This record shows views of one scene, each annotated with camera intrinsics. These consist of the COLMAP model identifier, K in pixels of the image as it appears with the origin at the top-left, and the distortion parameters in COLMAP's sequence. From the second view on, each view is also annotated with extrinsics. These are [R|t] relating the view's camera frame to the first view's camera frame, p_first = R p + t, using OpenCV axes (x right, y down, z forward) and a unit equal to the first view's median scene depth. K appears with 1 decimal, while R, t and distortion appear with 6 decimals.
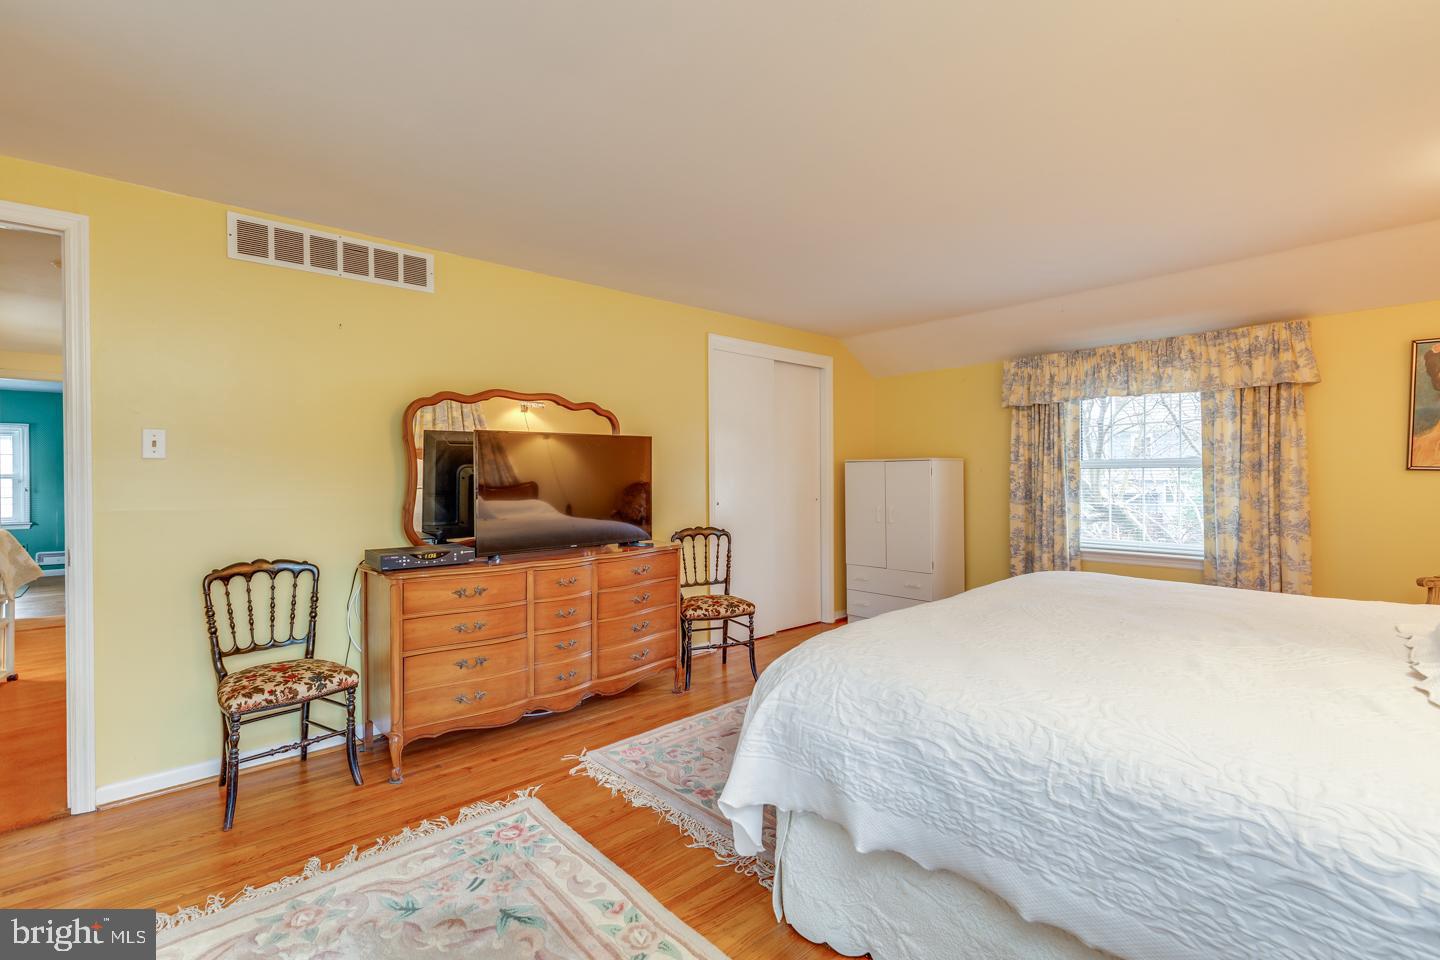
lens RADIAL K [[649.0, 0, 718.2], [0, 649.0, 478.2], [0, 0, 1]] dist [0.007900, -0.000196]
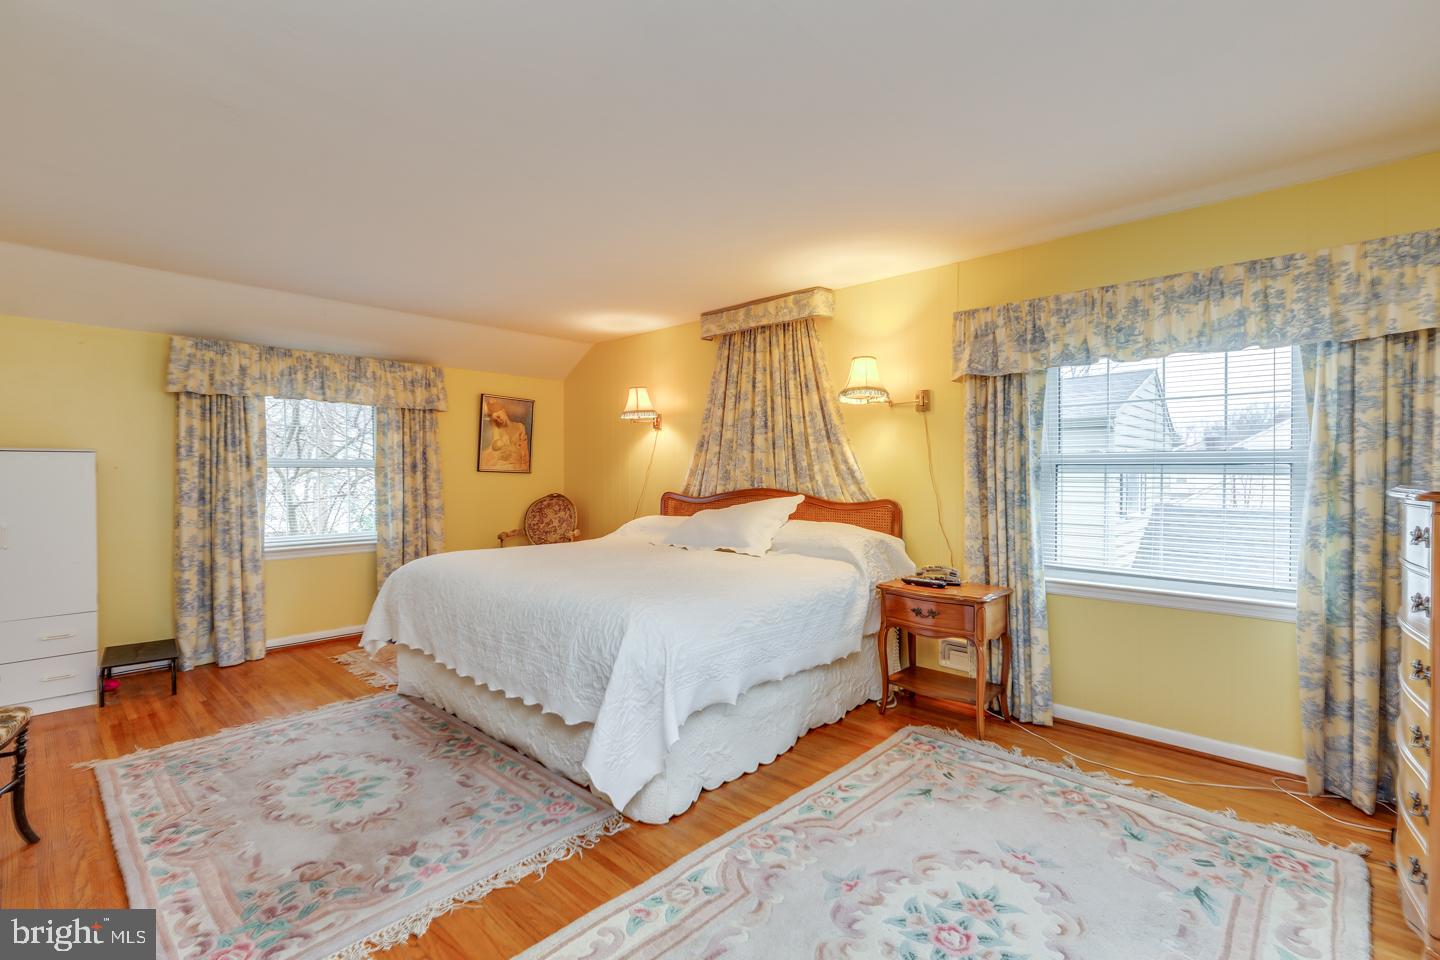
lens RADIAL K [[649.0, 0, 720.7], [0, 649.0, 475.0], [0, 0, 1]] dist [0.007900, -0.000196]
pose [[-0.084323, 0.002300, 0.996436, -0.561896], [0.004130, 0.999990, -0.001959, 0.001875], [-0.996430, 0.003950, -0.084331, 0.473248]]
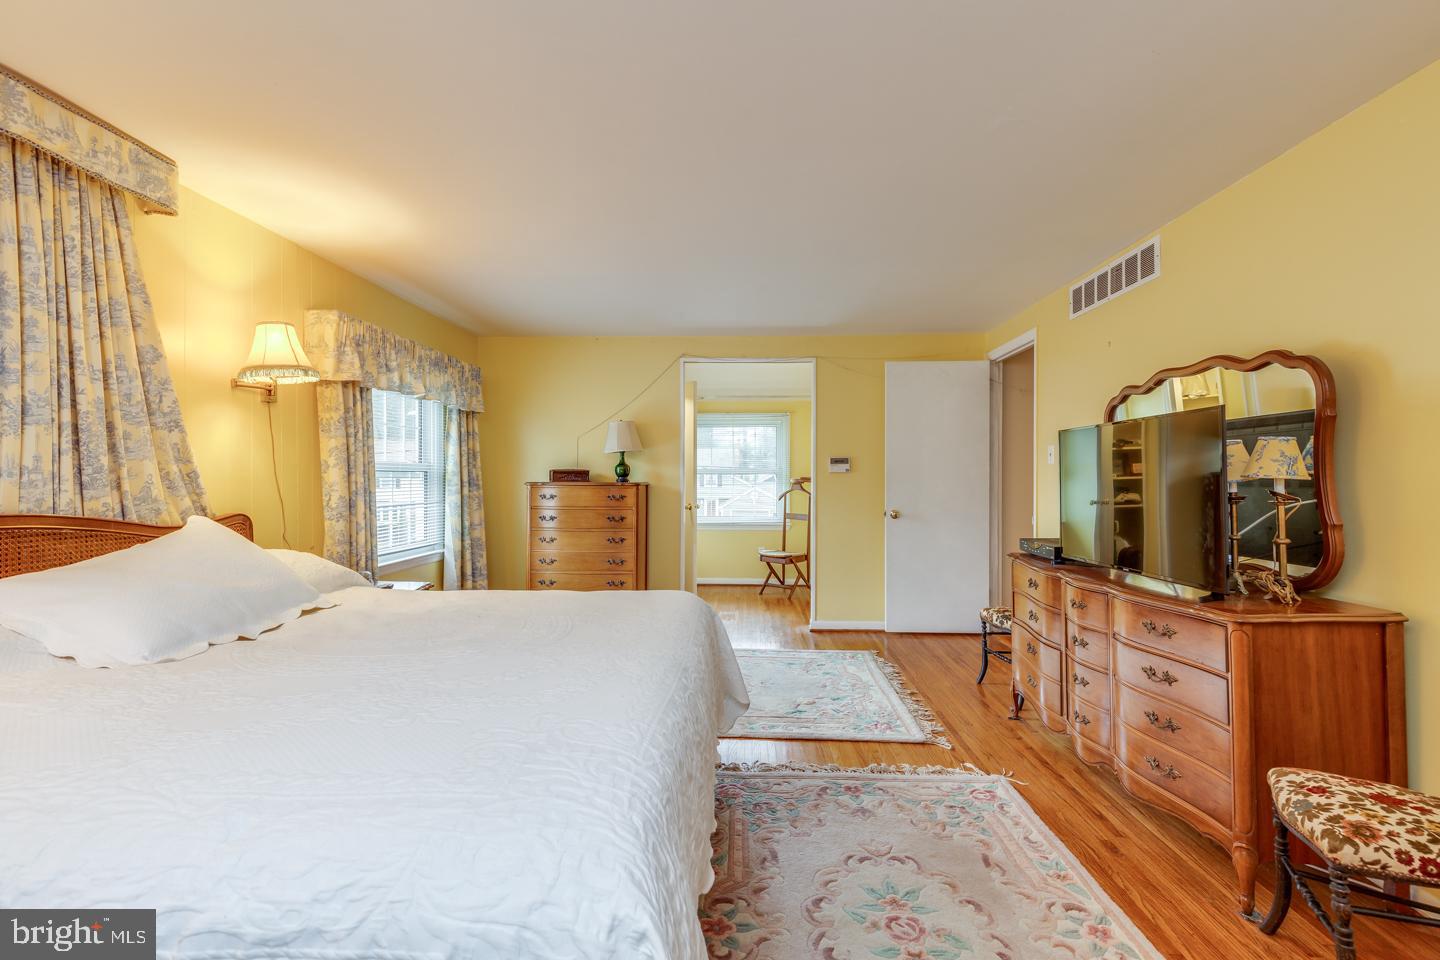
lens RADIAL K [[649.0, 0, 717.3], [0, 649.0, 480.3], [0, 0, 1]] dist [0.007900, -0.000196]
pose [[-0.705508, 0.010745, -0.708621, 0.561614], [0.001504, 0.999906, 0.013664, -0.008992], [0.708701, 0.008575, -0.705457, 1.038909]]
